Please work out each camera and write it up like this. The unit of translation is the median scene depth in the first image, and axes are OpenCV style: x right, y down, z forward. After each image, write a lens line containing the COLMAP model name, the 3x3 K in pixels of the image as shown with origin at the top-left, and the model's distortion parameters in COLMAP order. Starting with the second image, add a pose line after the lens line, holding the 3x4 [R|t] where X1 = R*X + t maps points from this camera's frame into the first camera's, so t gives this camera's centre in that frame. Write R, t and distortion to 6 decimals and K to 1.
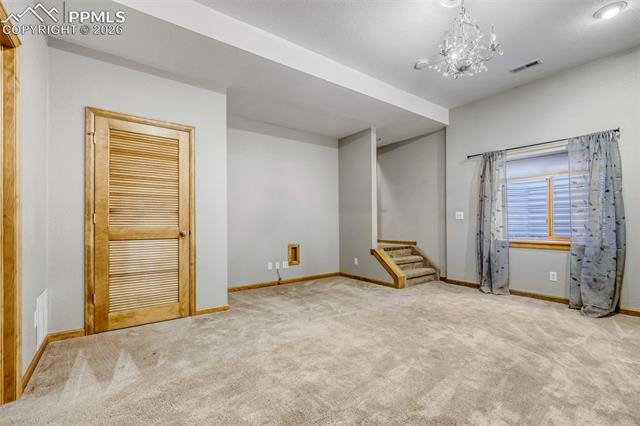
lens RADIAL K [[284.2, 0, 319.7], [0, 284.2, 219.6], [0, 0, 1]] dist [0.001187, 0.000648]
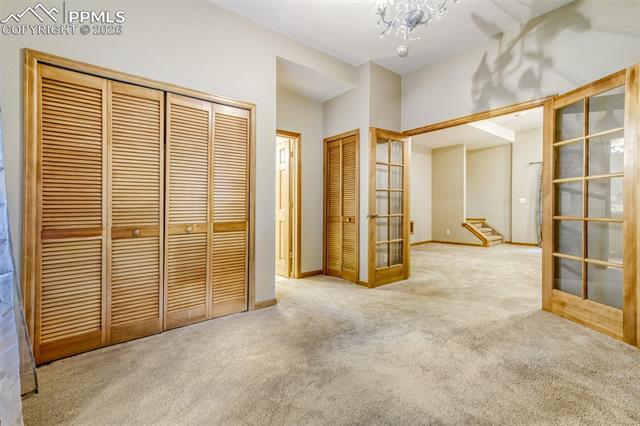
lens RADIAL K [[284.2, 0, 301.5], [0, 284.2, 209.5], [0, 0, 1]] dist [0.001187, 0.000648]
pose [[0.999803, -0.011684, 0.016045, -0.817982], [0.011452, 0.999830, 0.014482, -0.002547], [-0.016211, -0.014295, 0.999766, -0.593618]]
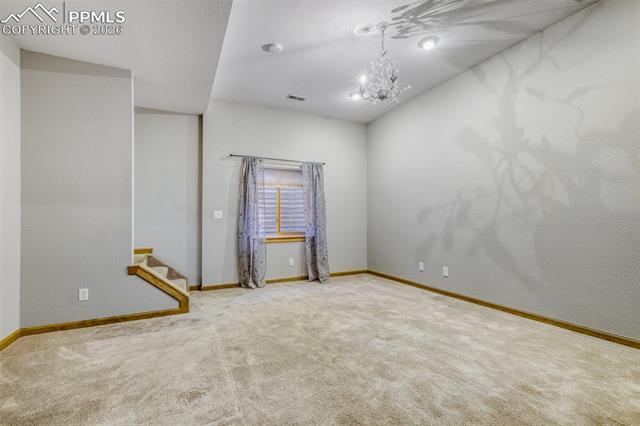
lens RADIAL K [[284.2, 0, 316.8], [0, 284.2, 217.9], [0, 0, 1]] dist [0.001187, 0.000648]
pose [[0.184827, 0.006405, 0.982750, -0.406287], [-0.004066, 0.999975, -0.005753, 0.000276], [-0.982763, -0.002932, 0.184849, 0.557655]]
